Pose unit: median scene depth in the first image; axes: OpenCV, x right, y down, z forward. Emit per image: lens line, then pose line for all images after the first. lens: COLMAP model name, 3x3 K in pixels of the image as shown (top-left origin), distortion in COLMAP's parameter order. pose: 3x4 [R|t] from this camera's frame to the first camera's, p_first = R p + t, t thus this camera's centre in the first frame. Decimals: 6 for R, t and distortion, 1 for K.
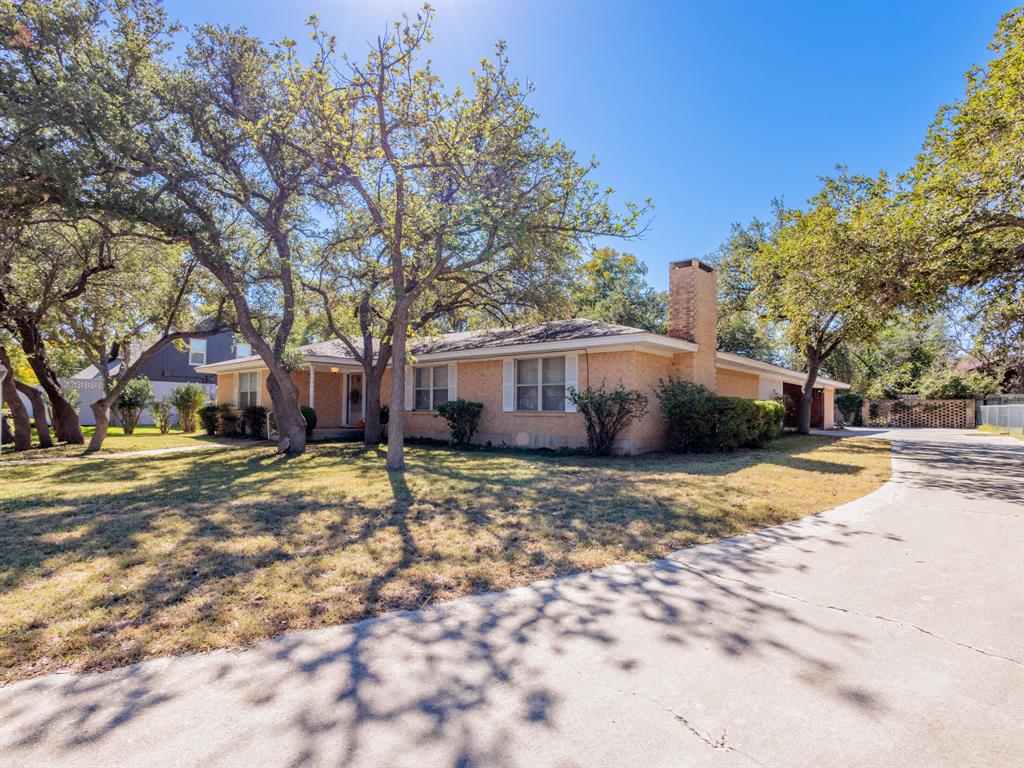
lens RADIAL K [[525.1, 0, 511.2], [0, 525.1, 368.6], [0, 0, 1]] dist [-0.001444, -0.000316]
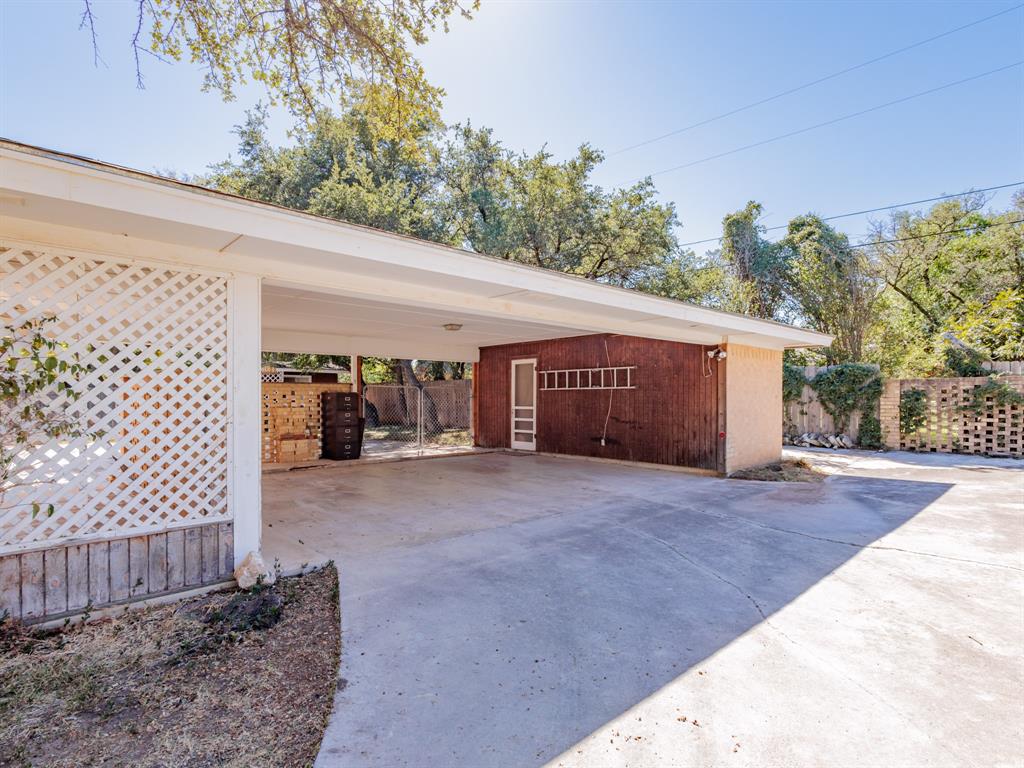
lens RADIAL K [[531.5, 0, 509.5], [0, 531.5, 400.9], [0, 0, 1]] dist [0.000591, -0.000317]
pose [[0.994431, -0.013706, -0.104490, 0.864825], [0.022988, 0.995842, 0.088154, 0.069570], [0.102848, -0.090065, 0.990611, 1.159588]]
